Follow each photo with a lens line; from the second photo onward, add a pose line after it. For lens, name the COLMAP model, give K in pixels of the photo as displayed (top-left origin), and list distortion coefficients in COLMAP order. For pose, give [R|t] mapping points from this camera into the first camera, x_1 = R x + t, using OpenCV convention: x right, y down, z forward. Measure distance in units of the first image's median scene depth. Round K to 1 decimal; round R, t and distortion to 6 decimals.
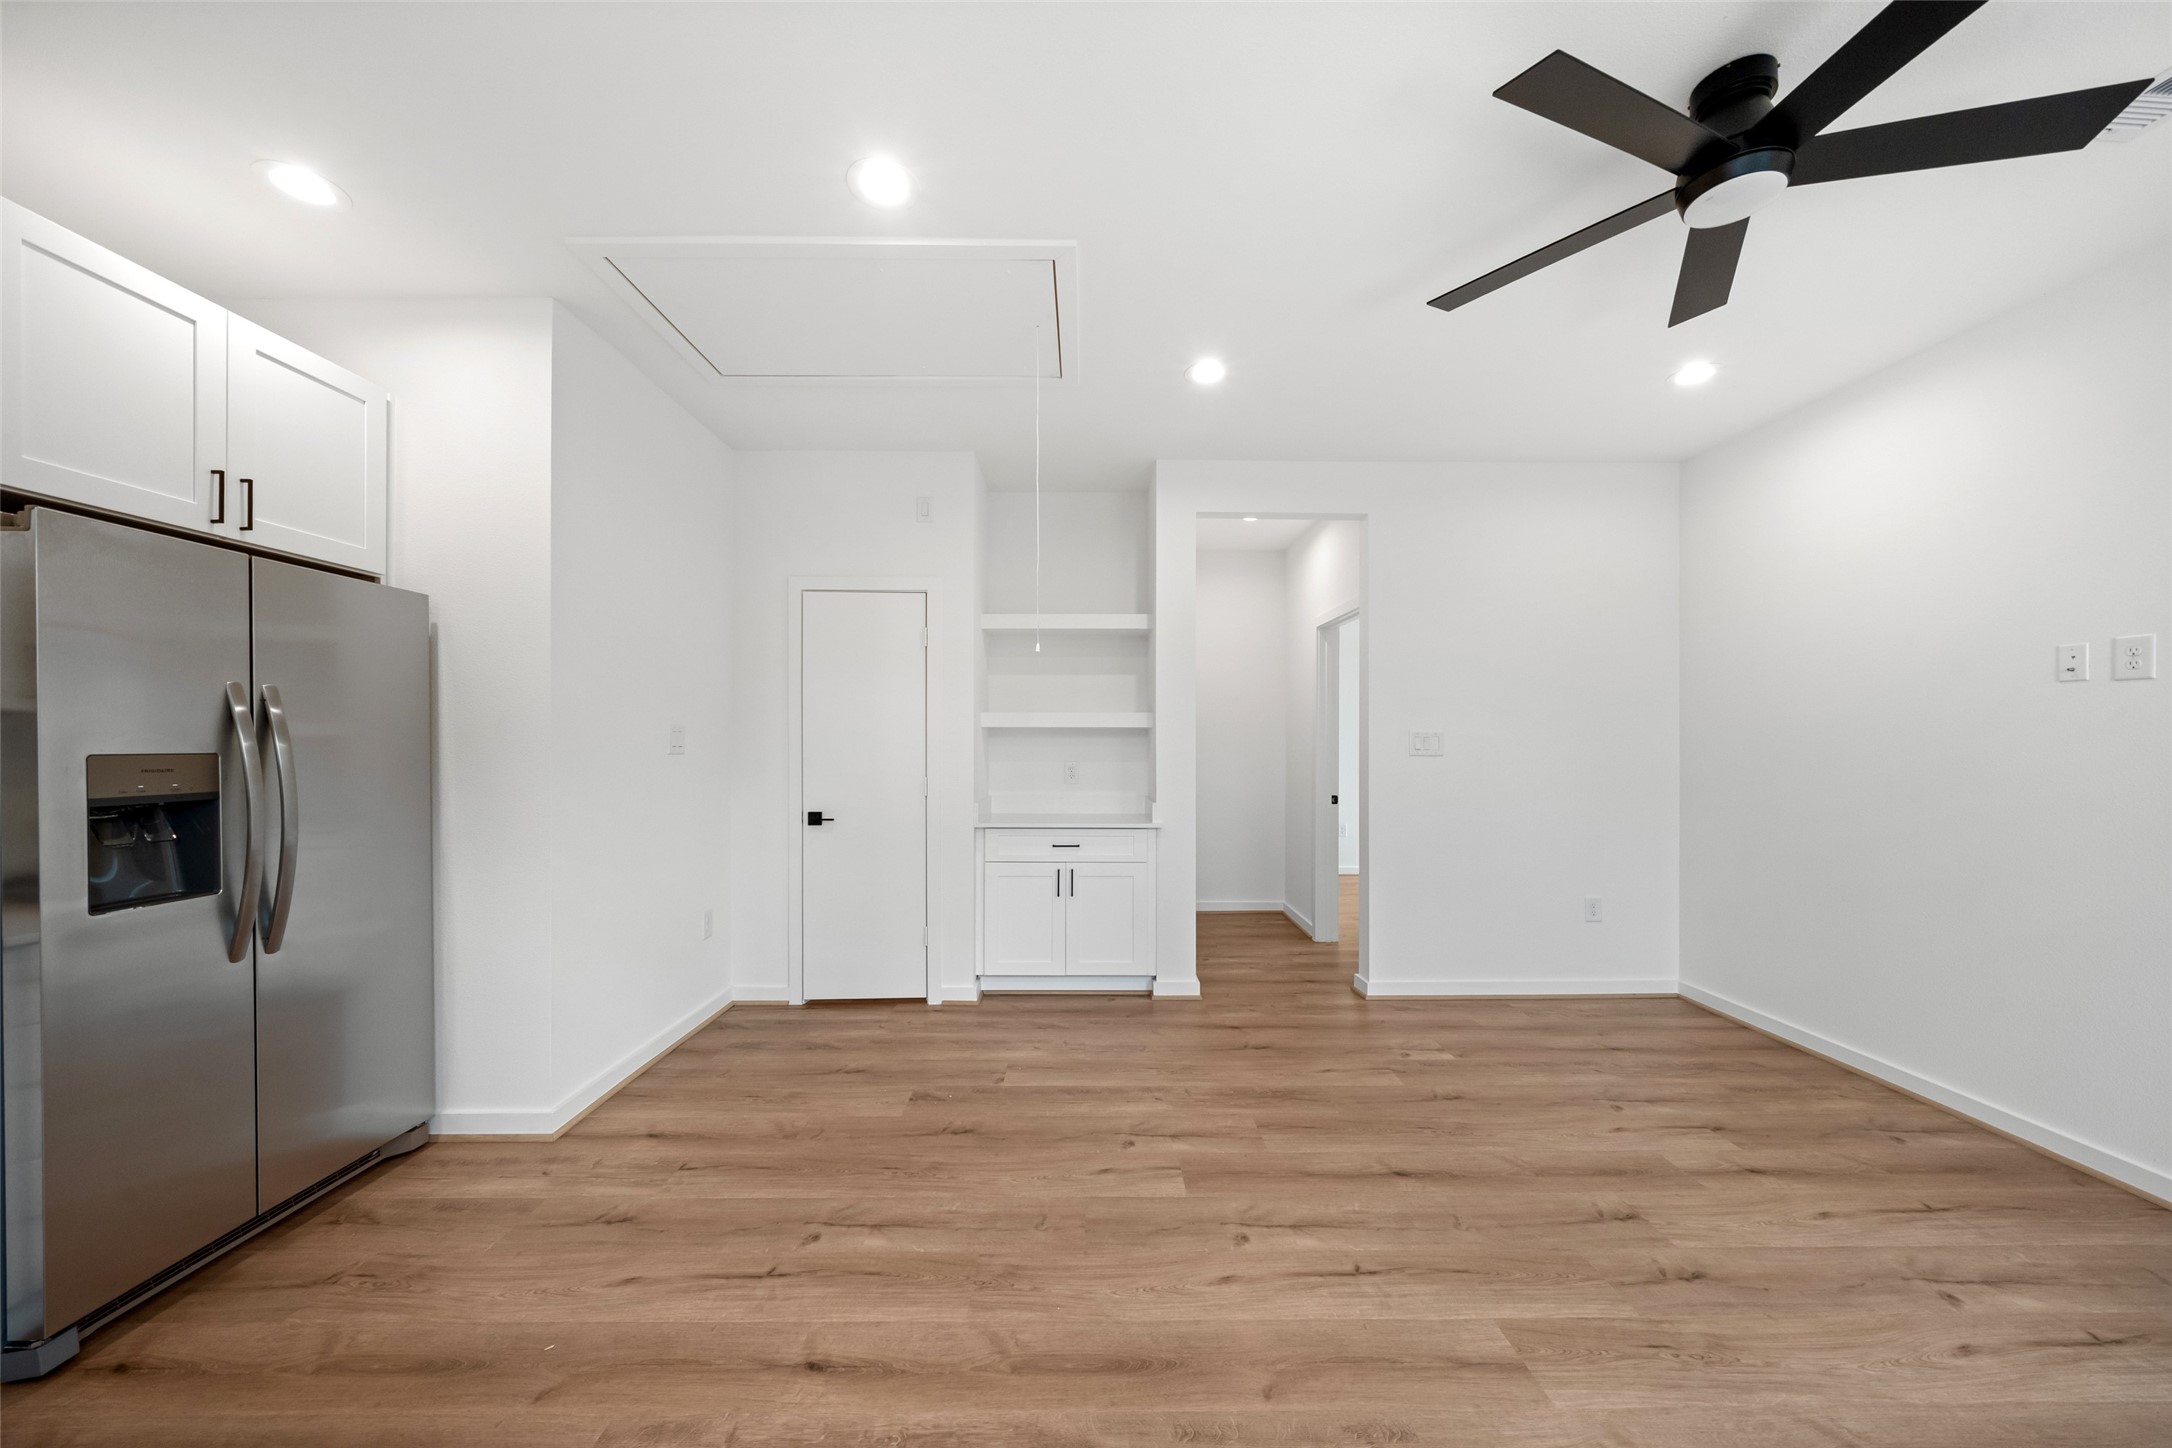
lens RADIAL K [[748.1, 0, 1093.6], [0, 748.1, 742.9], [0, 0, 1]] dist [-0.006645, 0.000300]
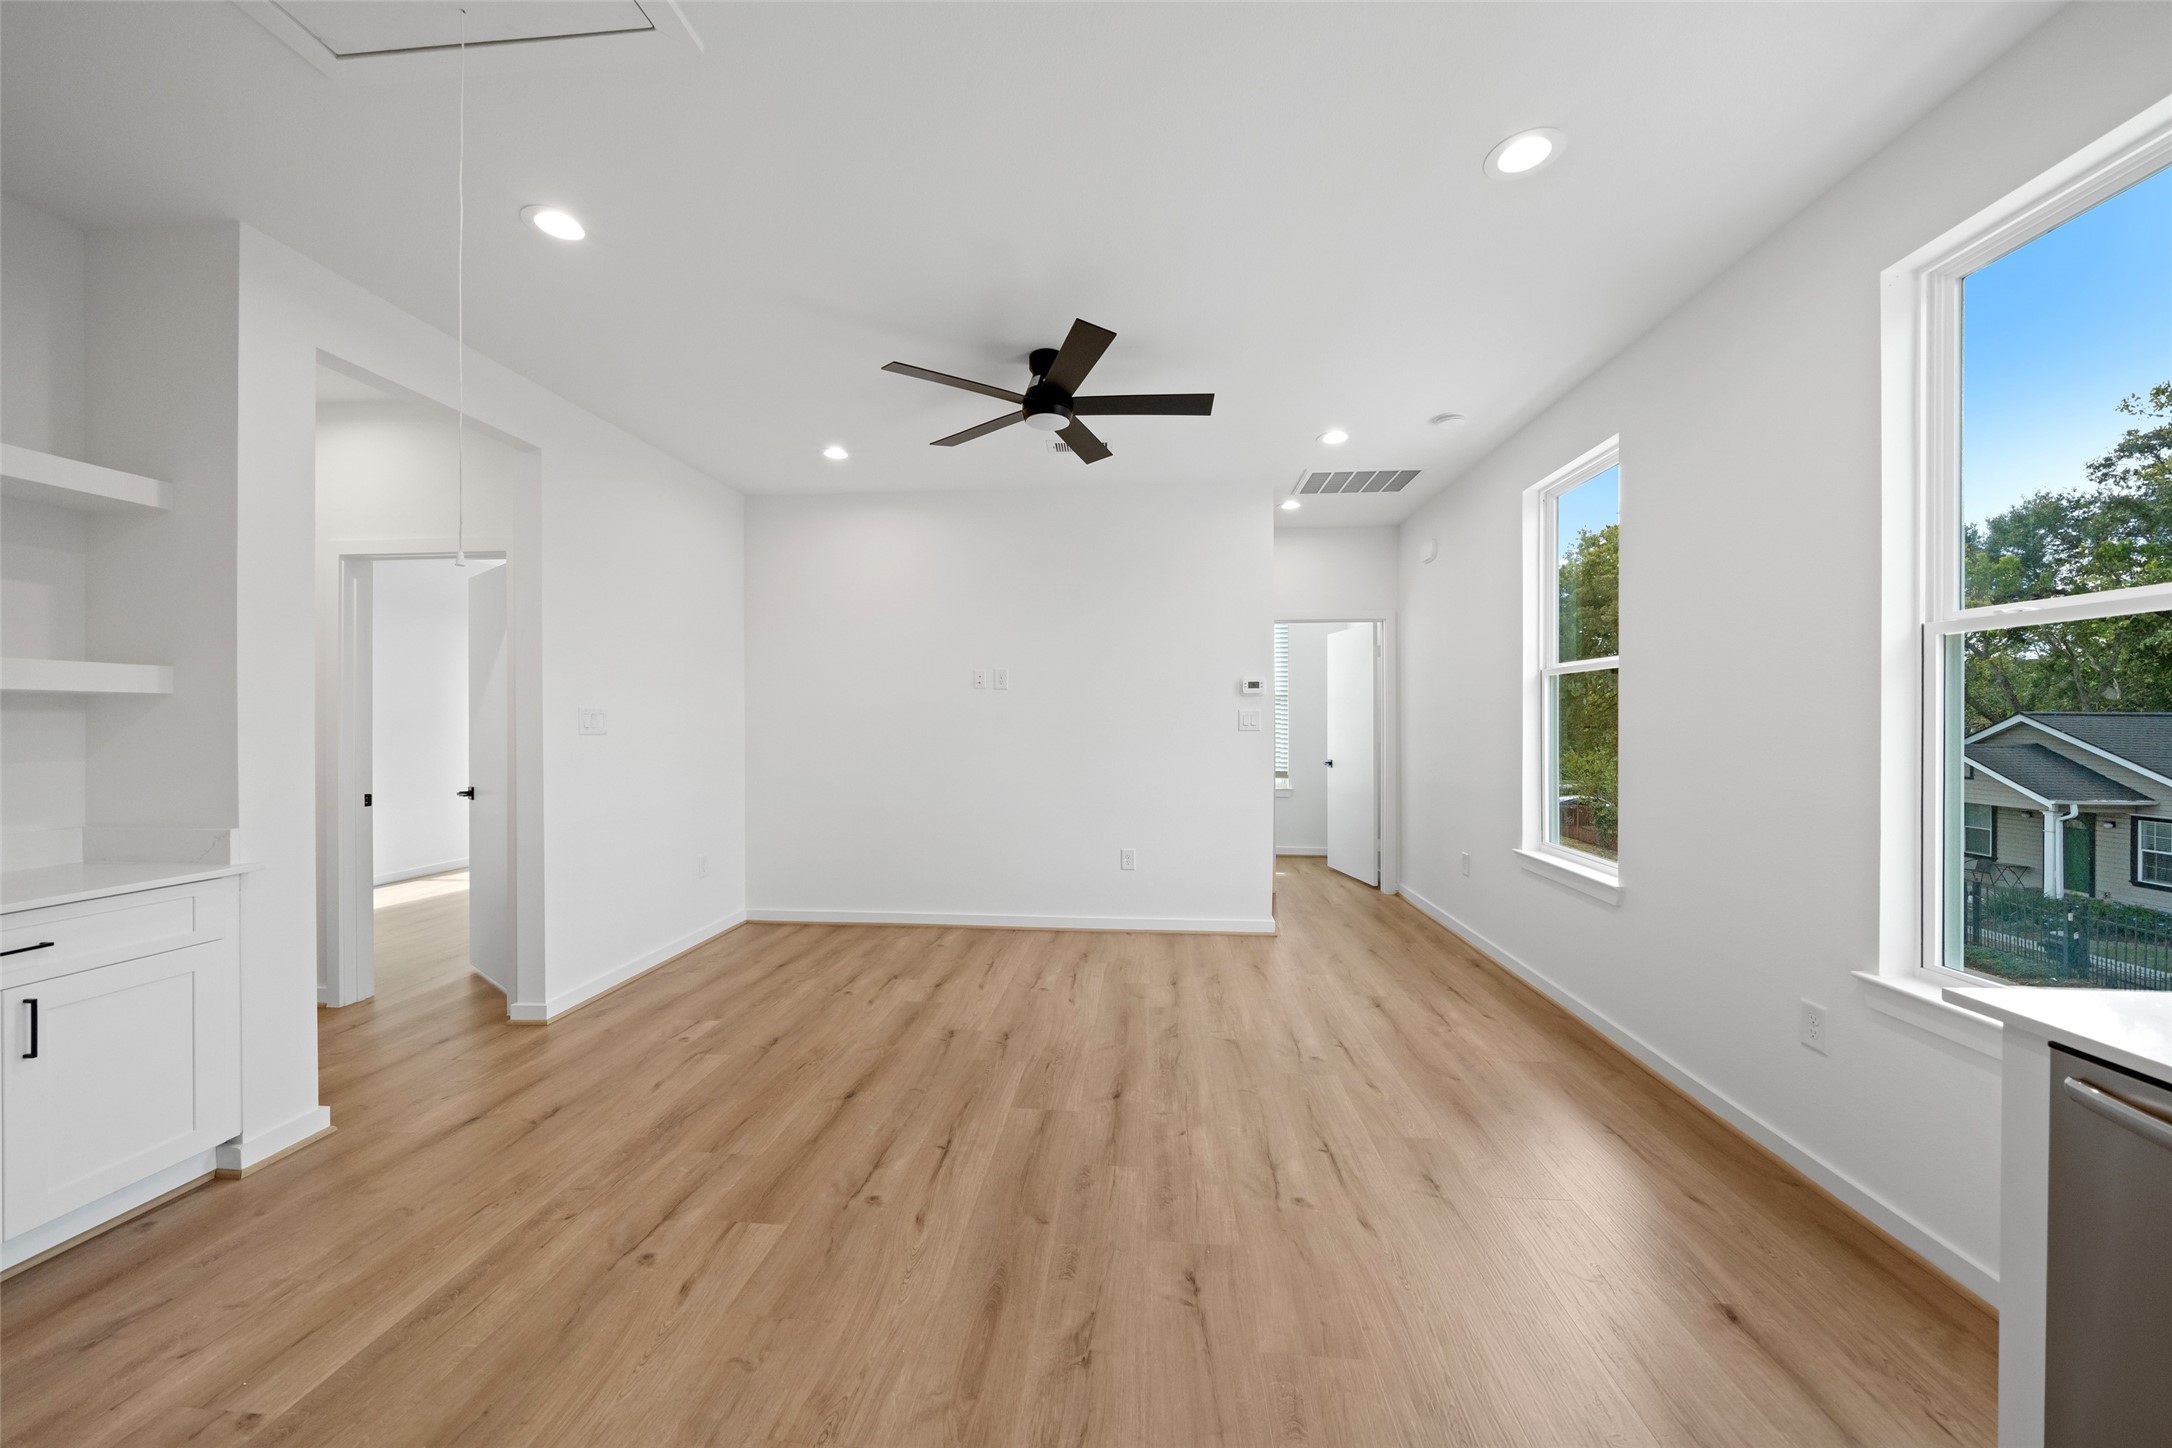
lens RADIAL K [[748.1, 0, 1086.3], [0, 748.1, 721.9], [0, 0, 1]] dist [-0.006645, 0.000300]
pose [[0.096548, -0.004664, 0.995317, -0.763760], [0.002566, 0.999987, 0.004437, -0.000777], [-0.995325, 0.002125, 0.096559, 0.580625]]
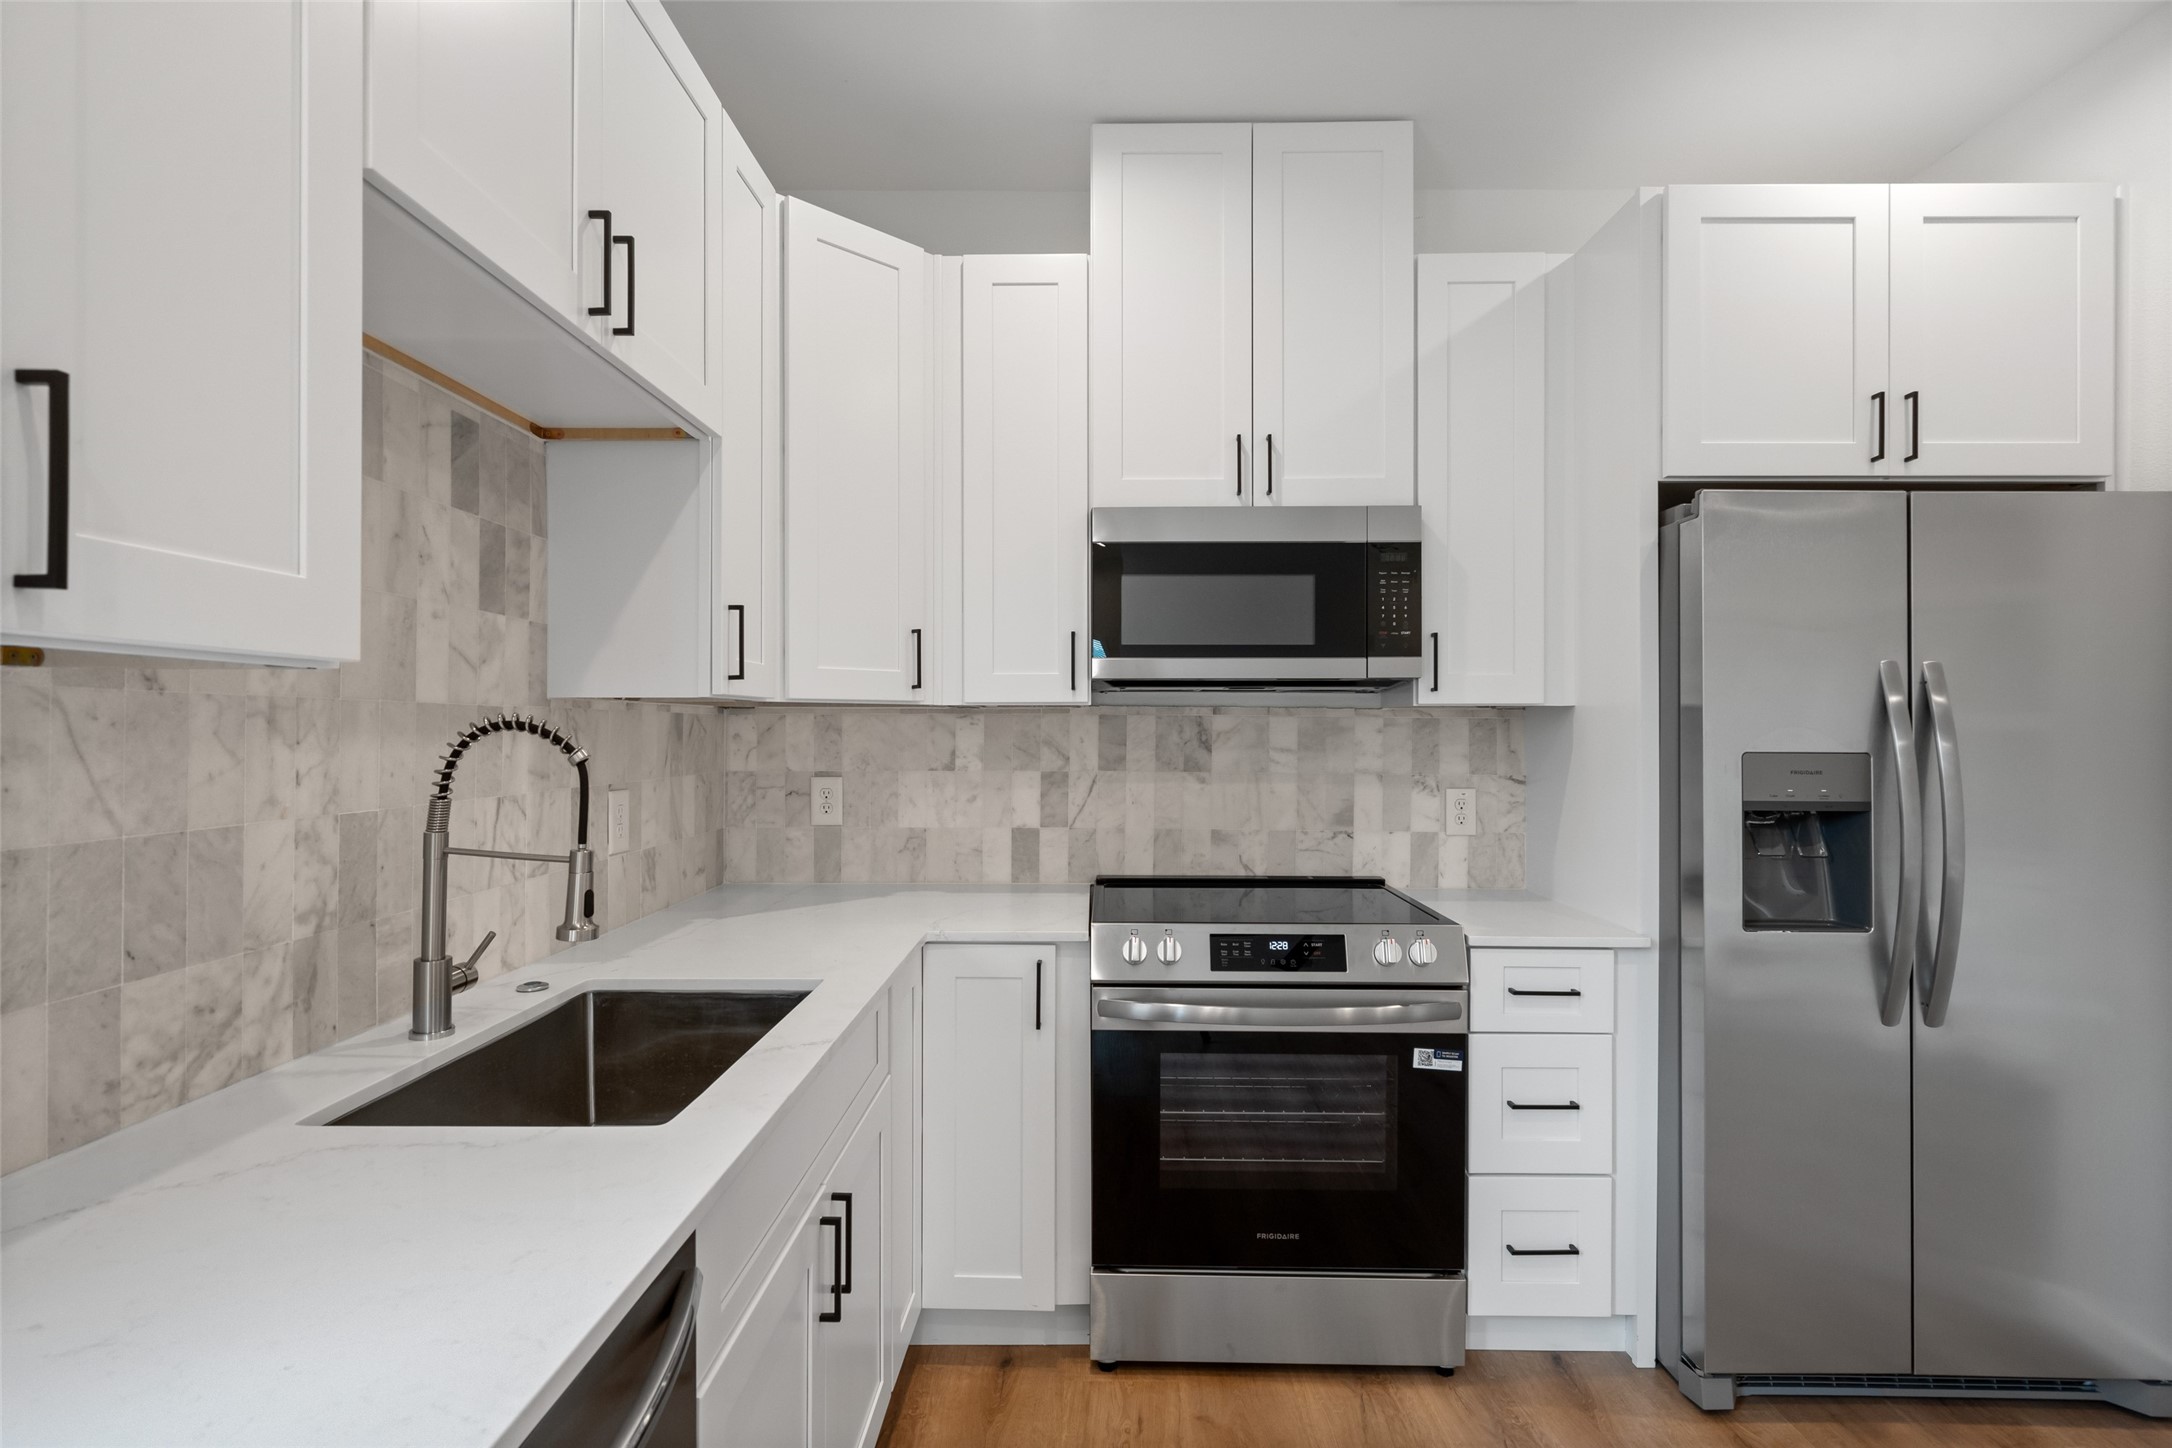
lens RADIAL K [[1052.1, 0, 1088.4], [0, 1052.1, 730.0], [0, 0, 1]] dist [-0.000482, 0.002177]
pose [[-0.023574, -0.003193, -0.999717, -0.042504], [-0.004438, 0.999985, -0.003089, -0.002950], [0.999712, 0.004364, -0.023588, 0.177592]]
